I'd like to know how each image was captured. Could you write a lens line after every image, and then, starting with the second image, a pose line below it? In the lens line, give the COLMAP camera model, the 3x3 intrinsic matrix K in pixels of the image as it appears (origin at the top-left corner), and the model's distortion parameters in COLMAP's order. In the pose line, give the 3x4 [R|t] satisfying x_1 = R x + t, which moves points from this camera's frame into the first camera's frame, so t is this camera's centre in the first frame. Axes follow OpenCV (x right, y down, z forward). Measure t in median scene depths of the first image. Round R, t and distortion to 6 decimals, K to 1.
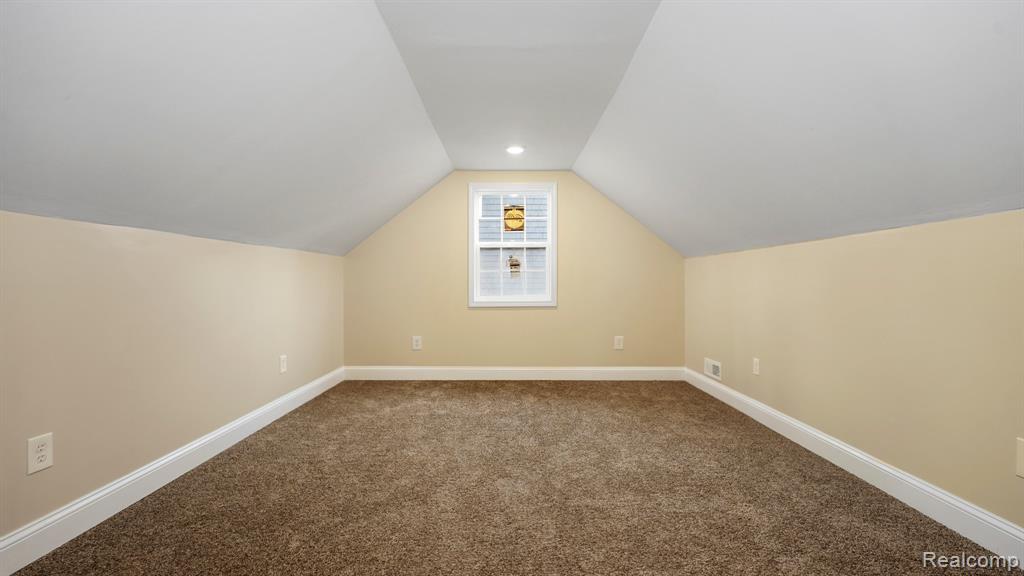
lens RADIAL K [[420.8, 0, 512.0], [0, 420.8, 288.0], [0, 0, 1]] dist [-0.021266, -0.000295]
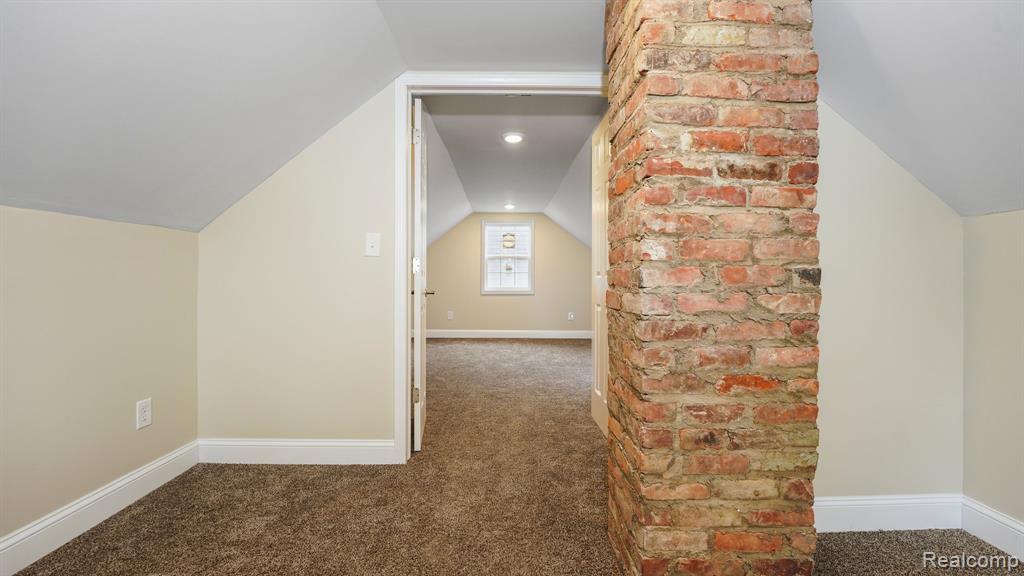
lens RADIAL K [[420.8, 0, 512.0], [0, 420.8, 288.0], [0, 0, 1]] dist [-0.021266, -0.000295]
pose [[0.999987, -0.002682, 0.004221, 0.010788], [0.002688, 0.999995, -0.001340, 0.024780], [-0.004218, 0.001352, 0.999990, -0.679741]]
